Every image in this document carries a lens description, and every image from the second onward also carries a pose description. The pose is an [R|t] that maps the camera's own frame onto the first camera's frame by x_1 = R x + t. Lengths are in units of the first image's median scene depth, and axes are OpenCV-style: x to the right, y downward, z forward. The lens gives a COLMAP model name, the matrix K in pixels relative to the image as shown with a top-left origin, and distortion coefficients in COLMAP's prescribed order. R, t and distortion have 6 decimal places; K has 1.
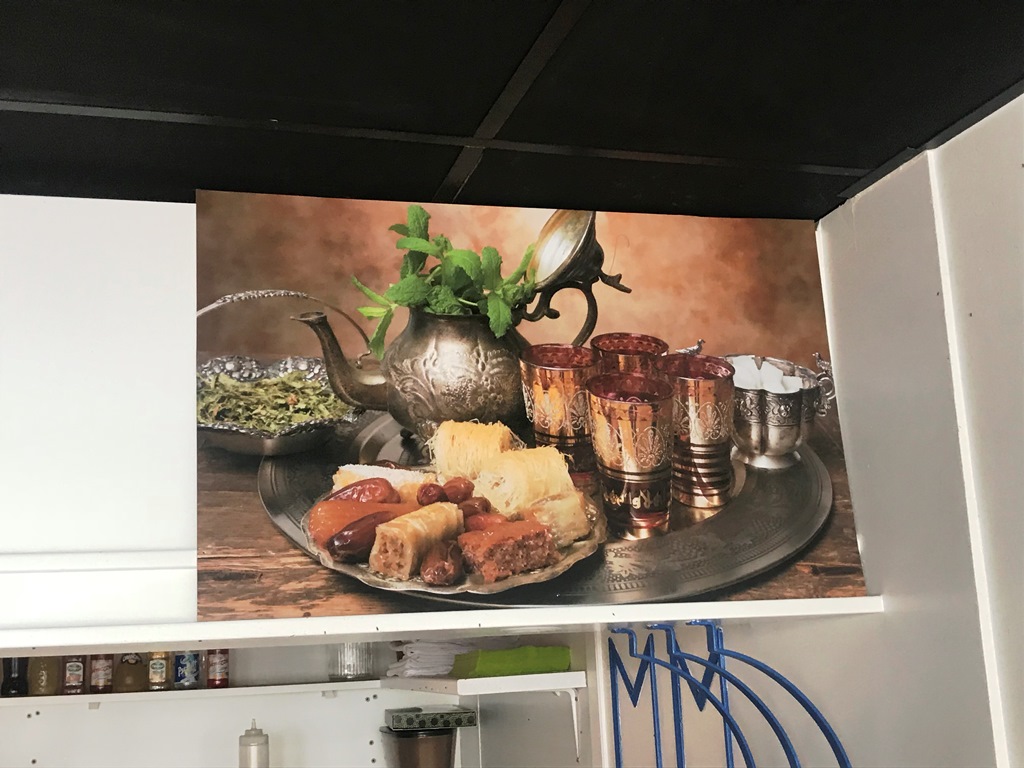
lens RADIAL K [[1324.5, 0, 508.4], [0, 1324.5, 379.2], [0, 0, 1]] dist [0.158393, 0.000000]
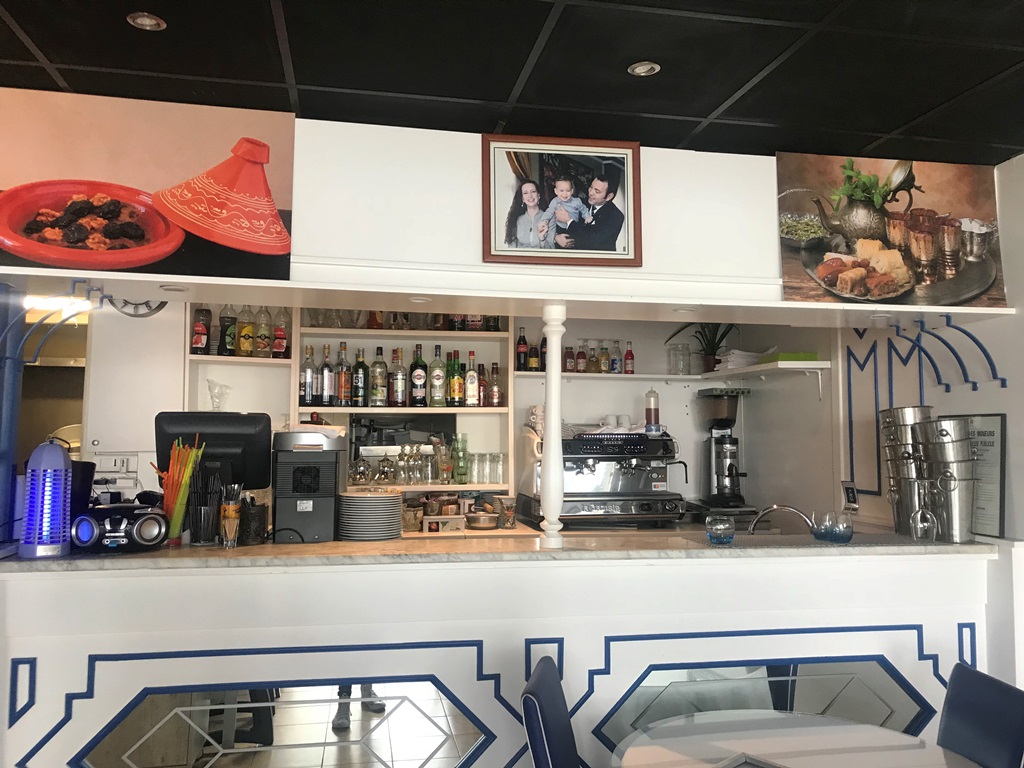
lens RADIAL K [[839.3, 0, 515.6], [0, 839.3, 382.8], [0, 0, 1]] dist [0.043311, 0.015417]
pose [[0.996881, 0.041805, -0.066937, -0.622125], [-0.032191, 0.989803, 0.138760, 0.105577], [0.072055, -0.136172, 0.988061, -0.824234]]
